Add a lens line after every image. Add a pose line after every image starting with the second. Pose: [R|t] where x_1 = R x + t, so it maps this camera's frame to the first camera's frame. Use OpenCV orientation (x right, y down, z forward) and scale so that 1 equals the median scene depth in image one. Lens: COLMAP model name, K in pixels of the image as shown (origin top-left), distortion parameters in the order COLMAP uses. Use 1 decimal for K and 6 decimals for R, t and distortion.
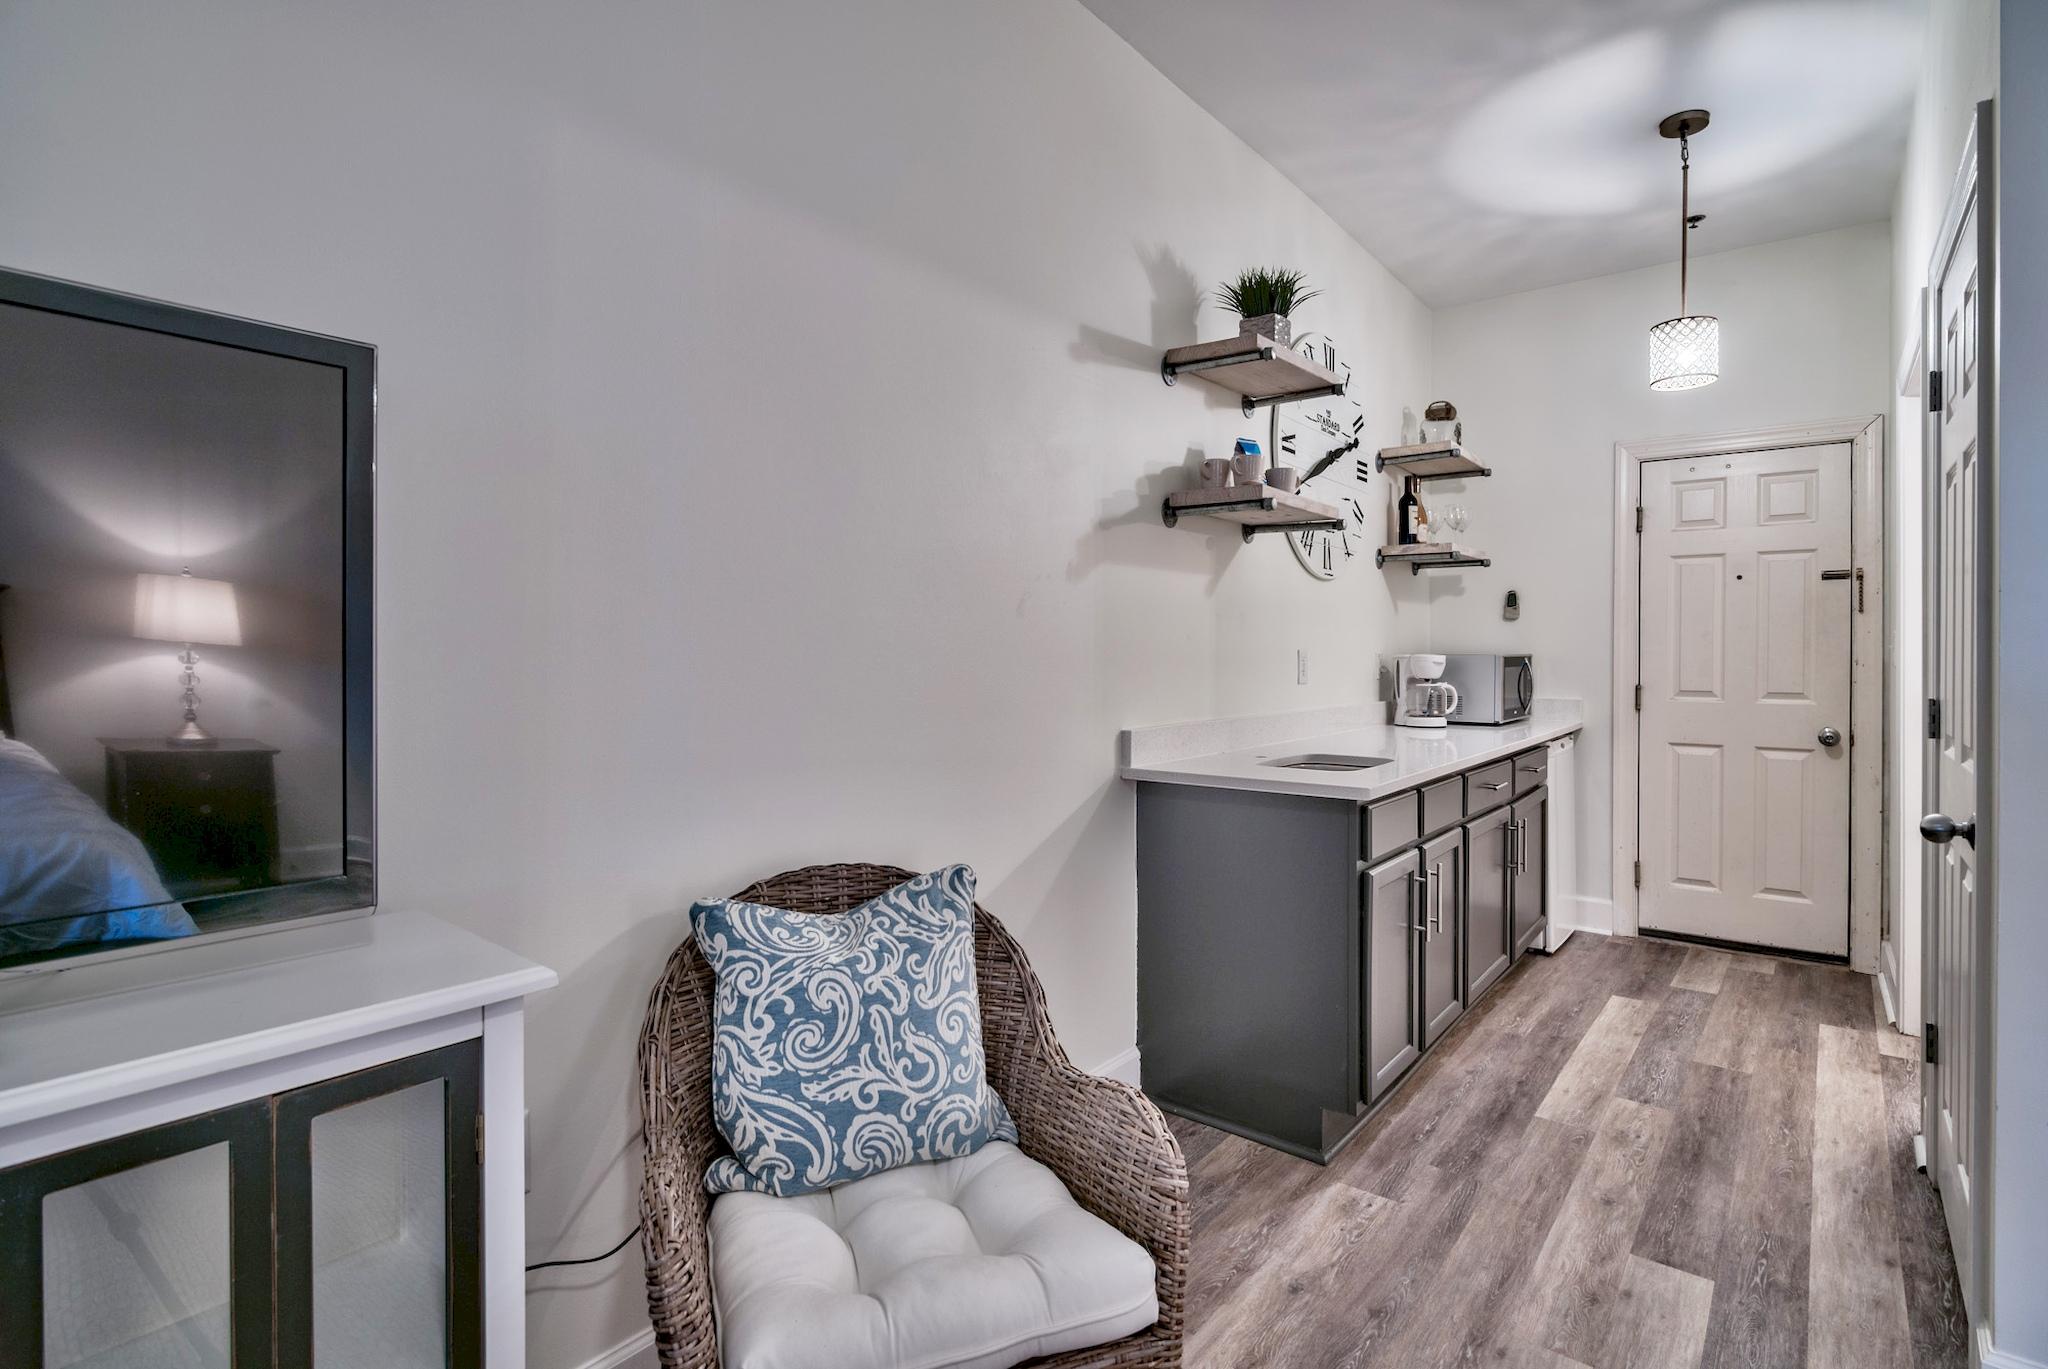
lens RADIAL K [[1024.9, 0, 1032.4], [0, 1024.9, 675.0], [0, 0, 1]] dist [-0.001942, -0.000229]
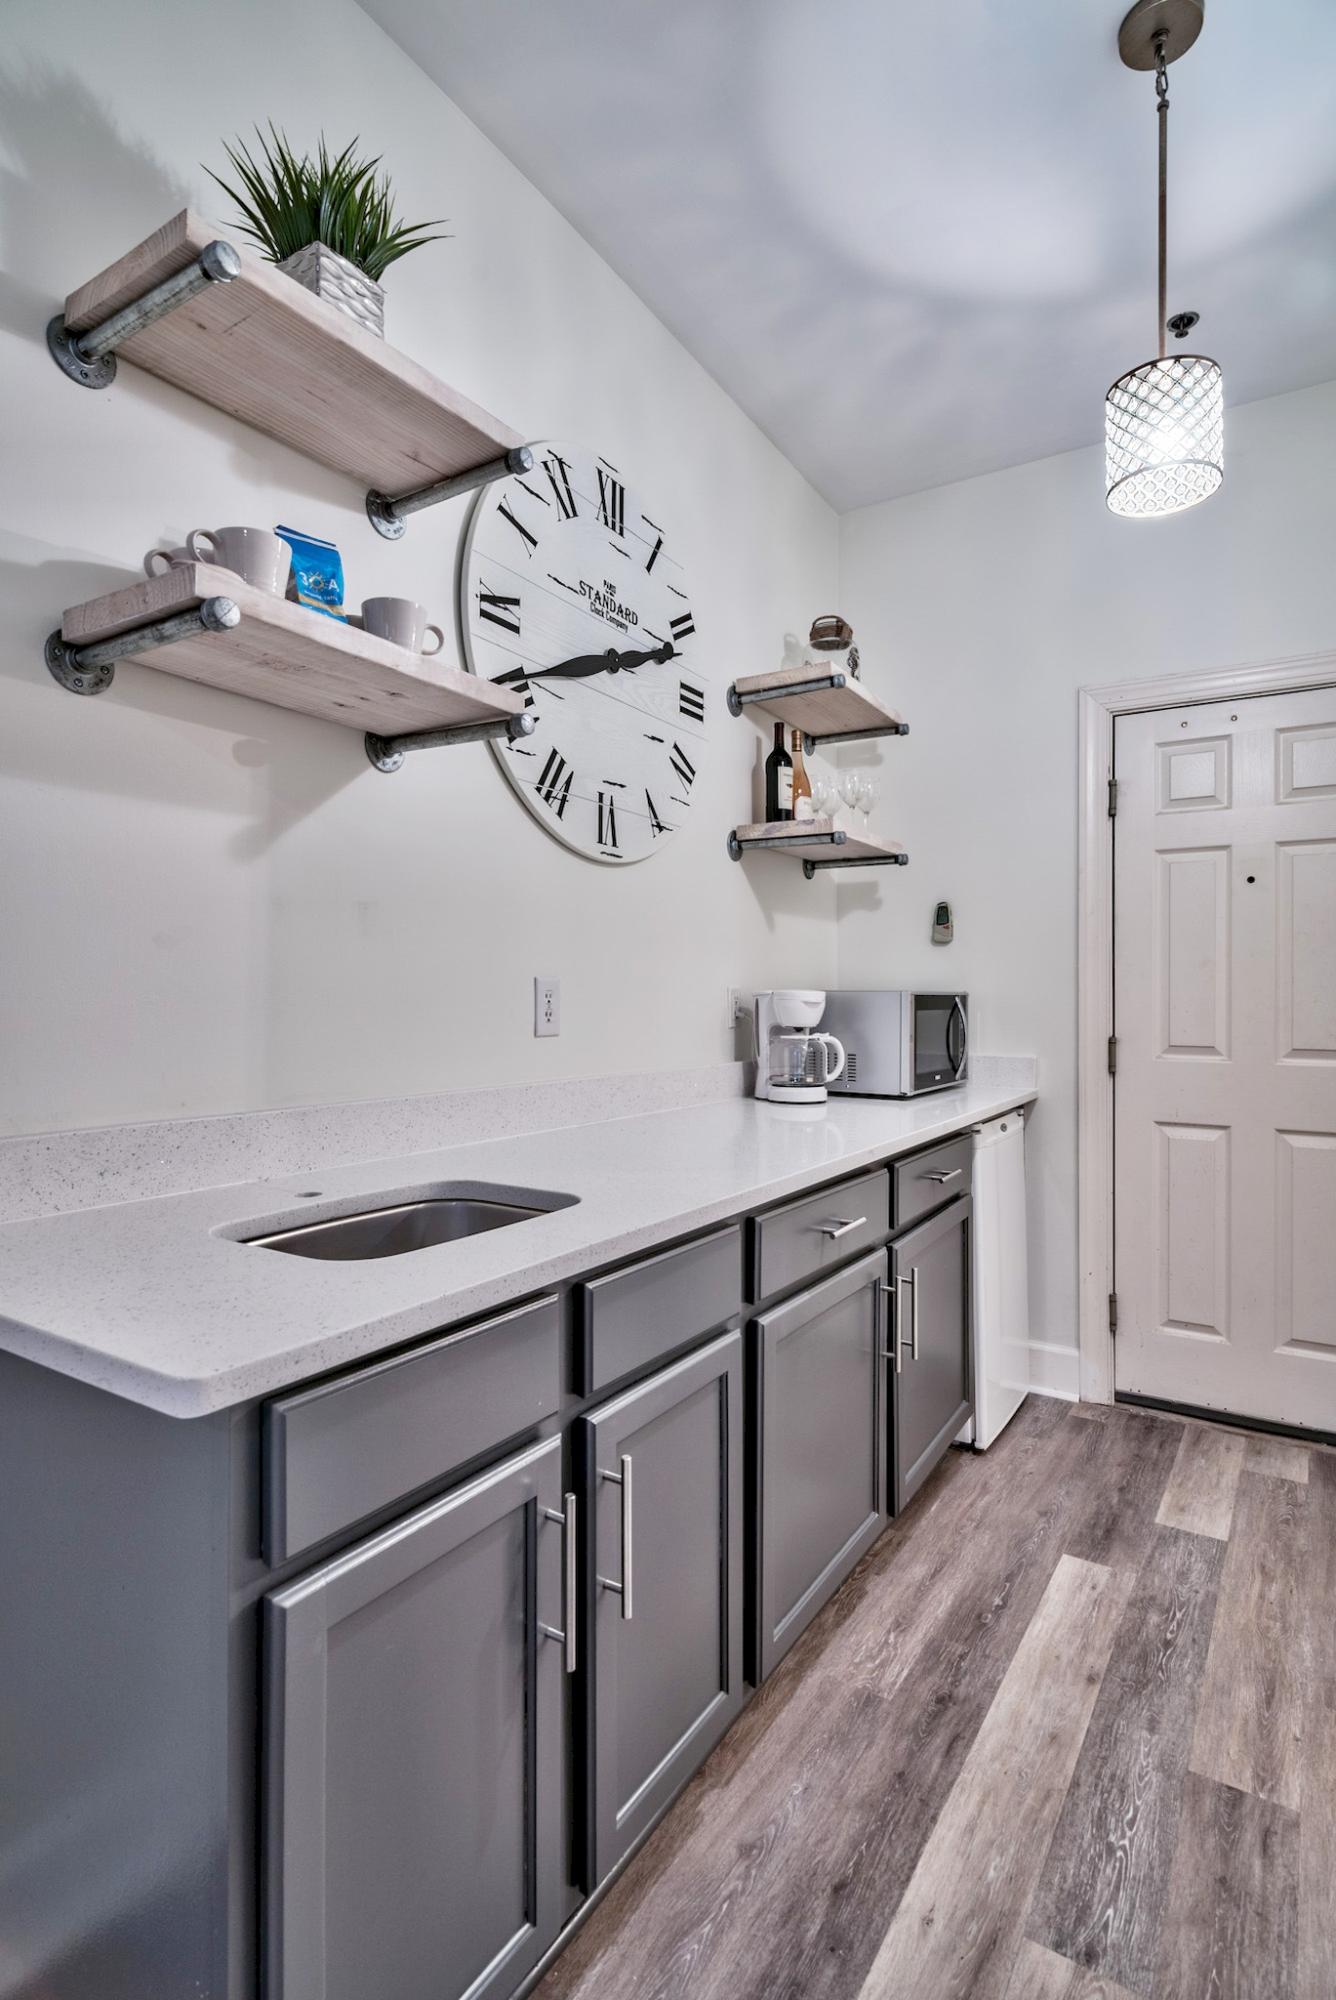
lens RADIAL K [[1000.9, 0, 668.0], [0, 1000.9, 1000.0], [0, 0, 1]] dist [-0.001942, -0.000229]
pose [[0.996021, 0.004718, 0.088994, 0.263784], [-0.002882, 0.999781, -0.020749, -0.000381], [-0.089073, 0.020410, 0.995816, 0.401727]]
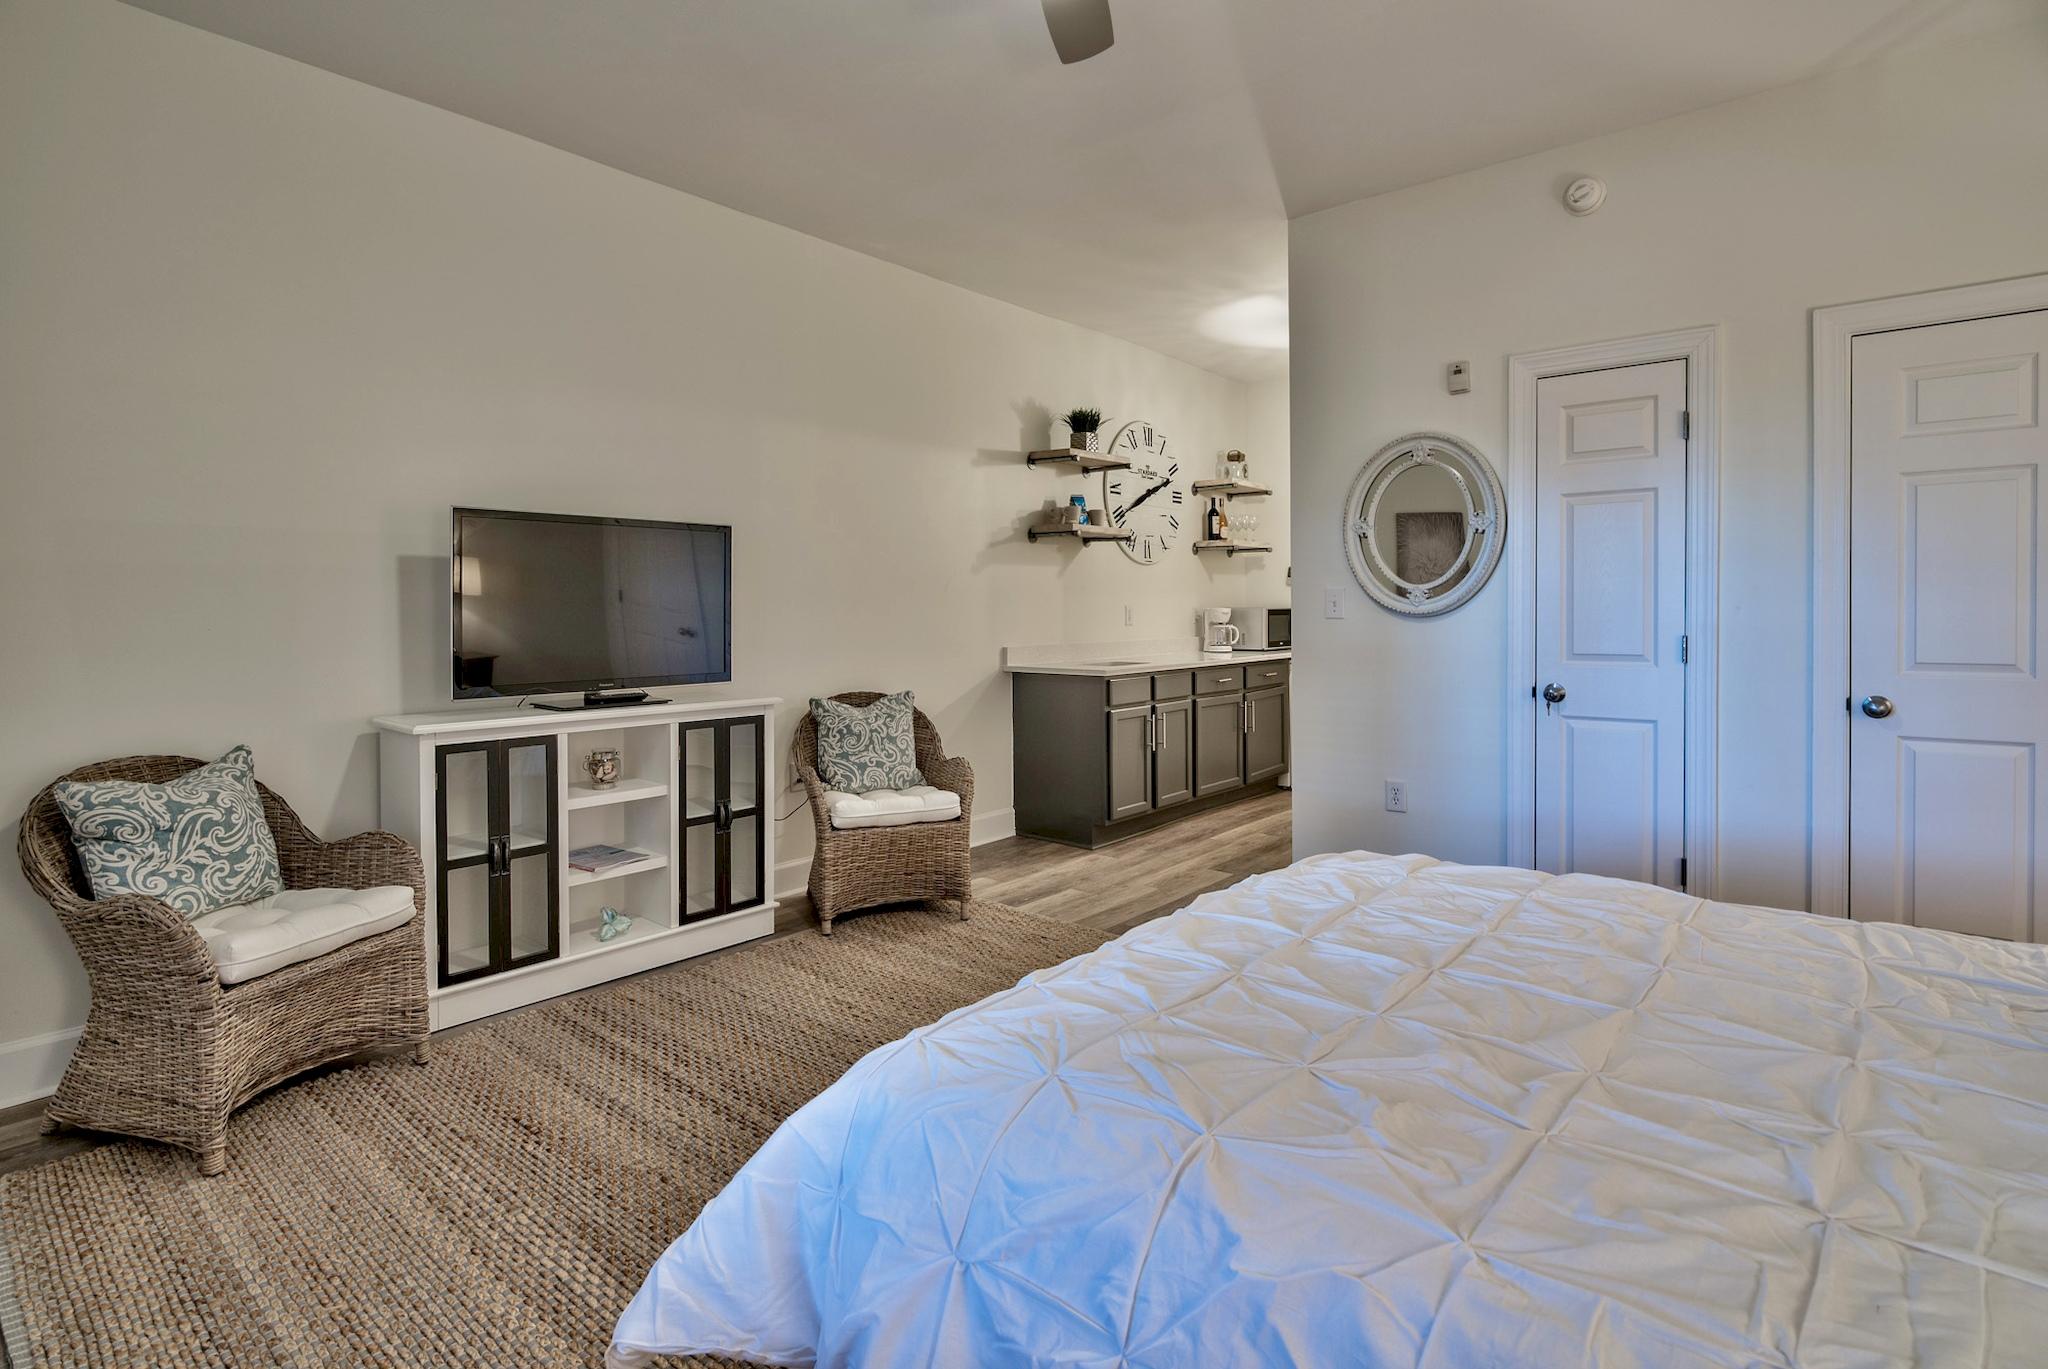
lens RADIAL K [[1056.0, 0, 1072.4], [0, 1056.0, 626.4], [0, 0, 1]] dist [0.000353, 0.000109]
pose [[0.999910, -0.003926, 0.012841, 0.135917], [0.003943, 0.999991, -0.001297, 0.011462], [-0.012835, 0.001348, 0.999917, -0.734160]]
